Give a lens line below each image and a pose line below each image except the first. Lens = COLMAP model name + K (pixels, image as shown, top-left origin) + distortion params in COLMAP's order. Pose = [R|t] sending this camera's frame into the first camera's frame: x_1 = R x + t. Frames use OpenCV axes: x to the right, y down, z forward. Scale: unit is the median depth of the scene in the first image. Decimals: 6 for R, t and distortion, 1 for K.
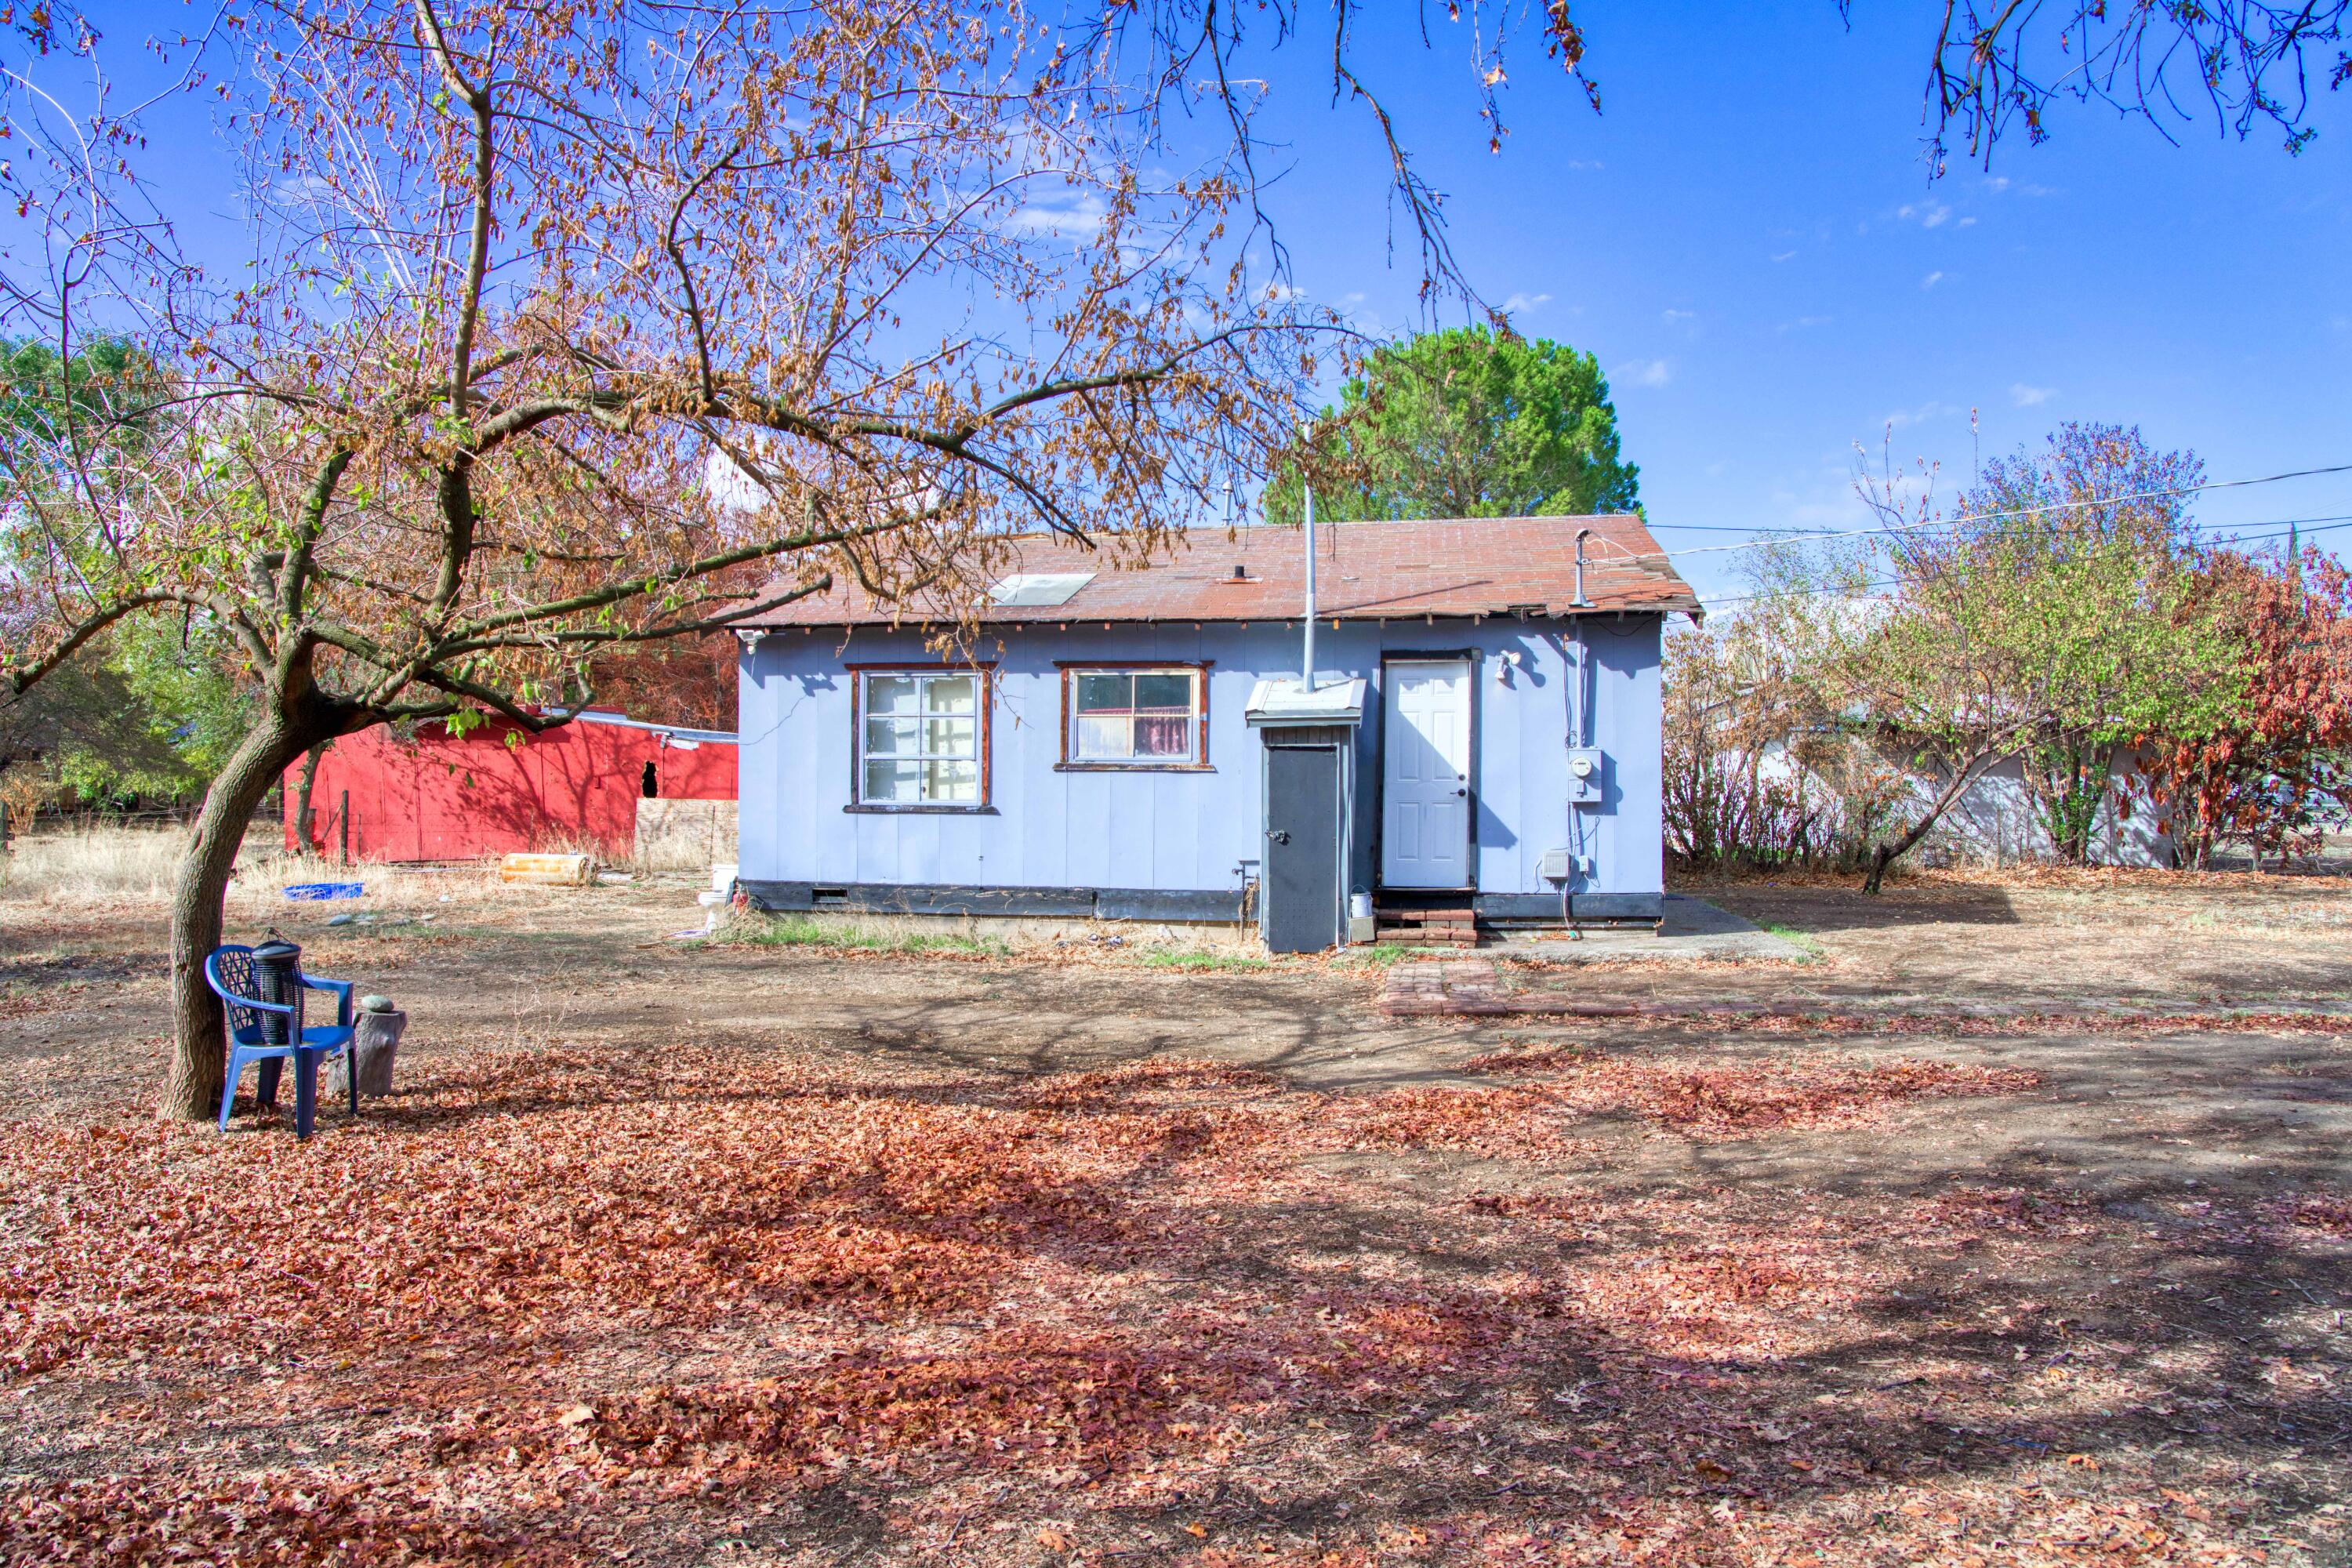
lens RADIAL K [[1685.1, 0, 1176.2], [0, 1685.1, 758.3], [0, 0, 1]] dist [-0.131480, 0.001031]
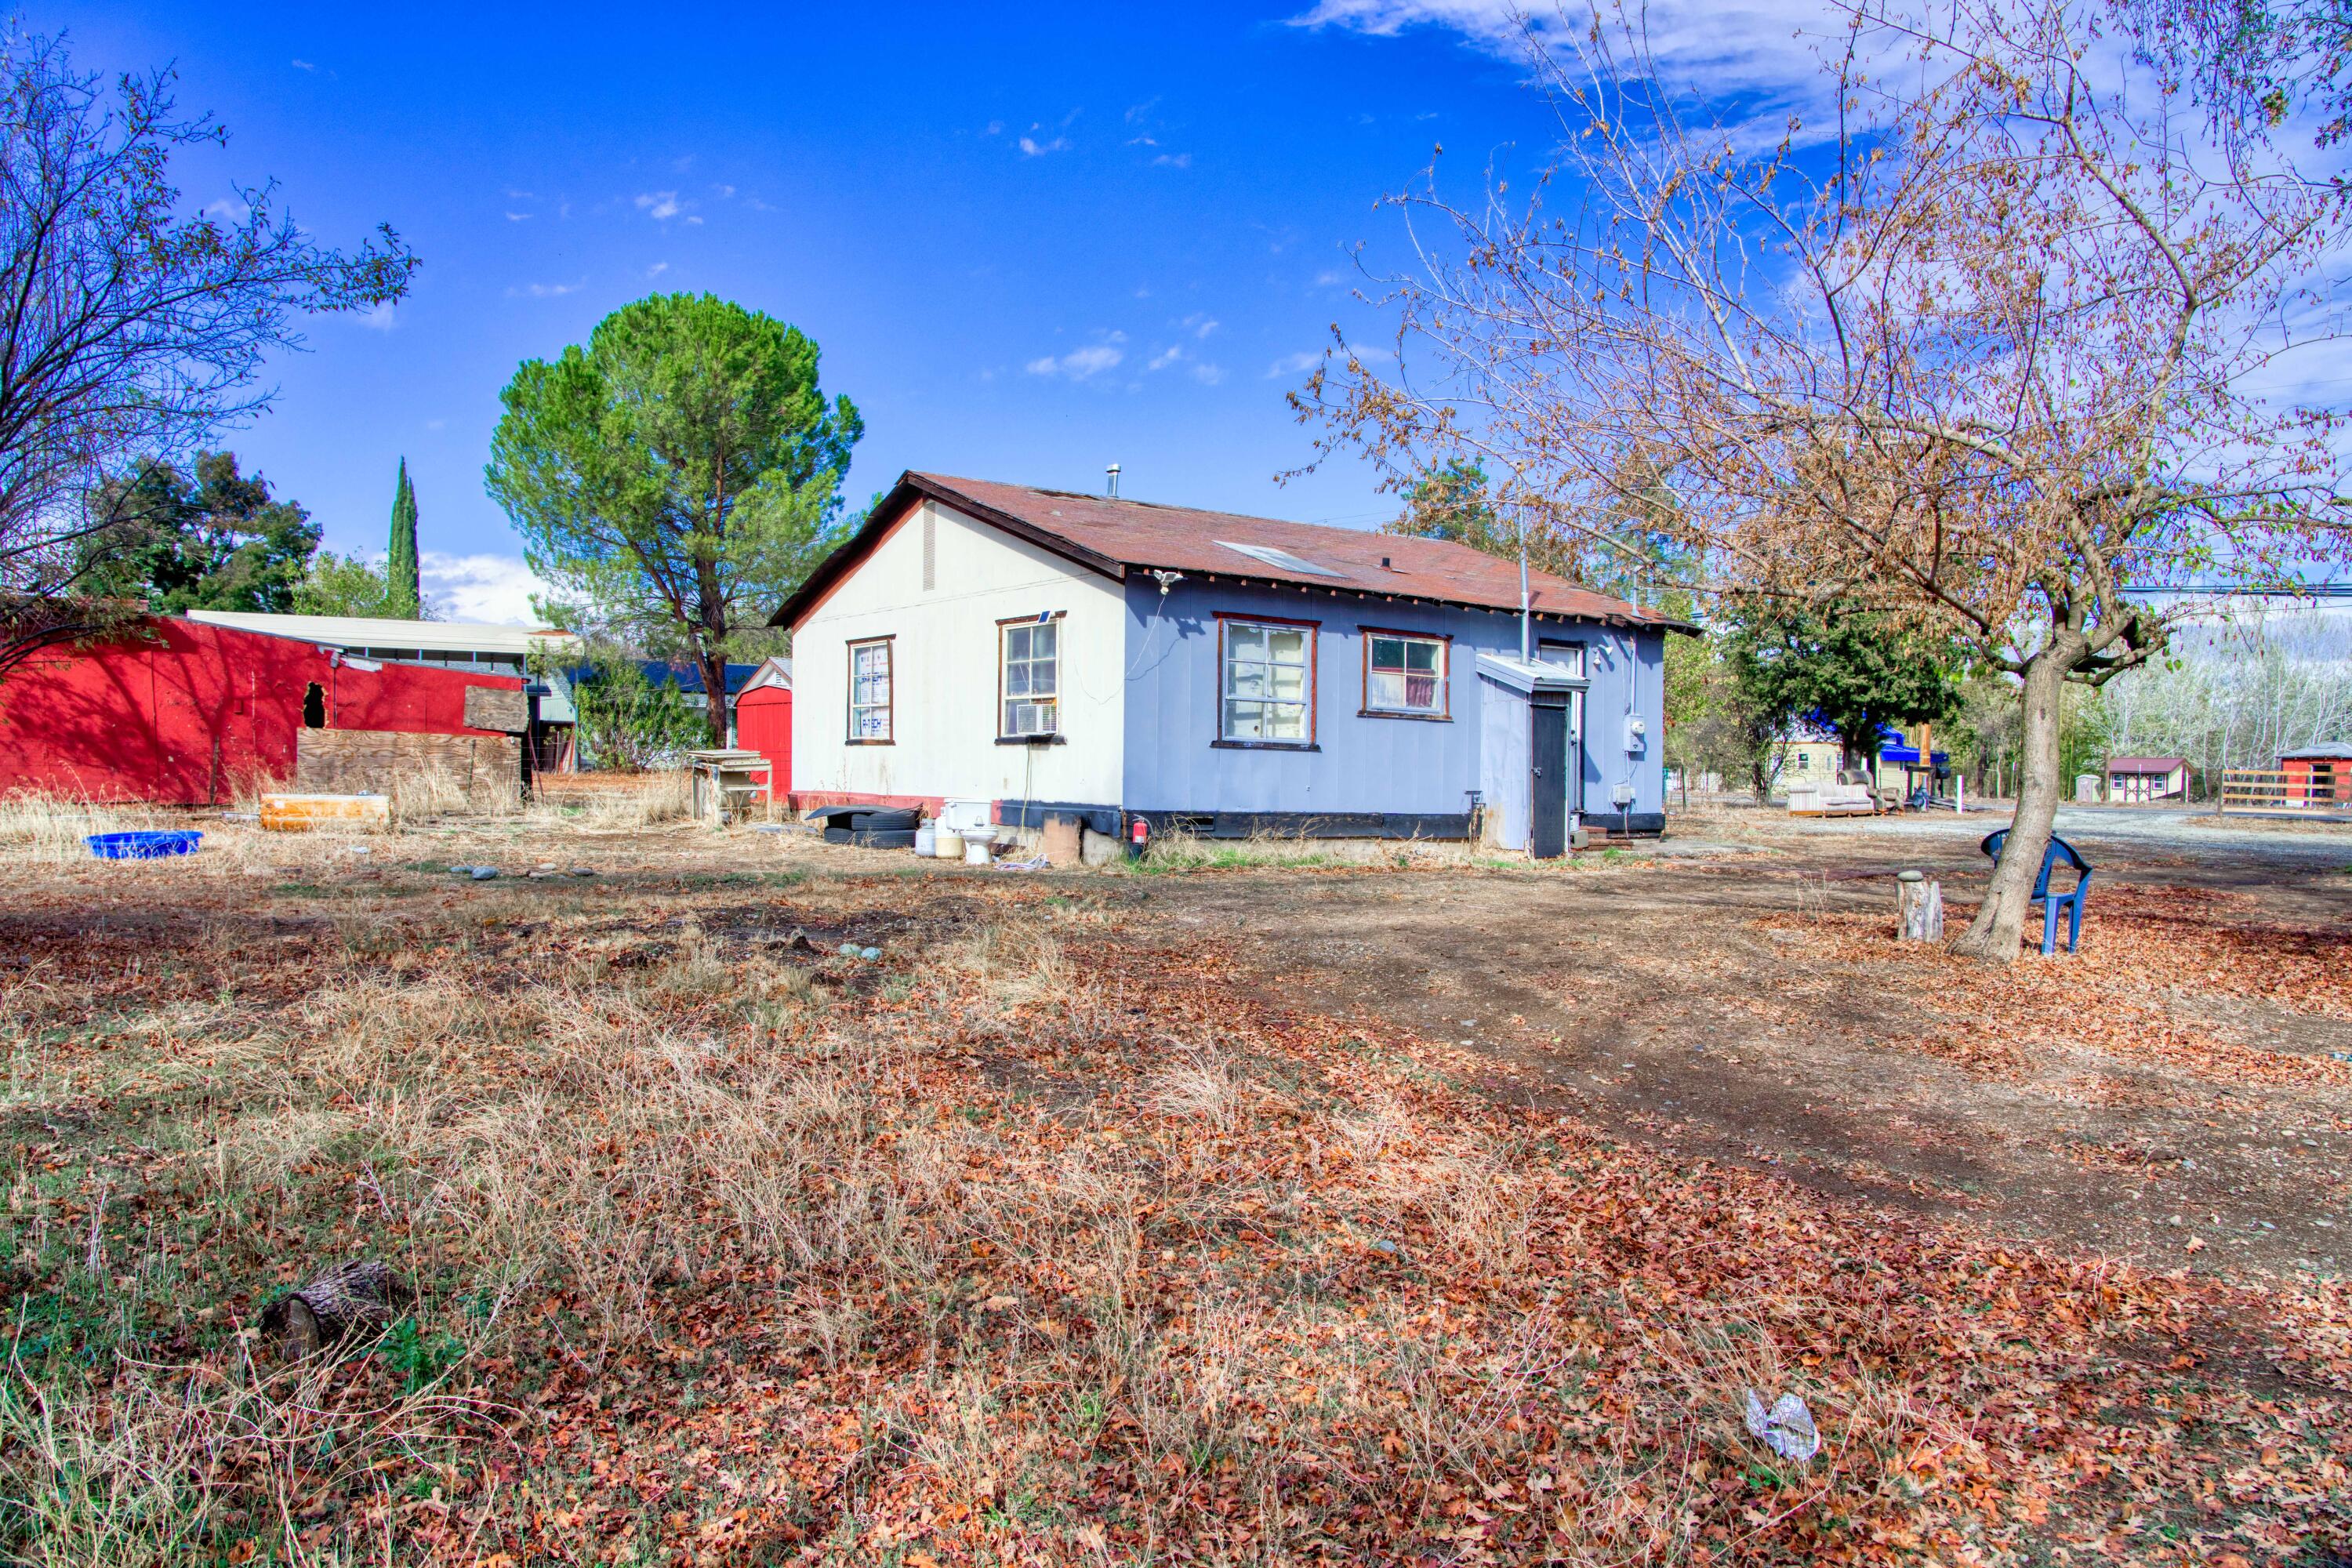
lens RADIAL K [[1685.1, 0, 1176.2], [0, 1685.1, 758.3], [0, 0, 1]] dist [-0.131480, 0.001031]
pose [[0.699678, 0.019780, 0.714184, -1.011541], [-0.033625, 0.999421, 0.005262, 0.035128], [-0.713666, -0.027696, 0.699938, 0.248776]]
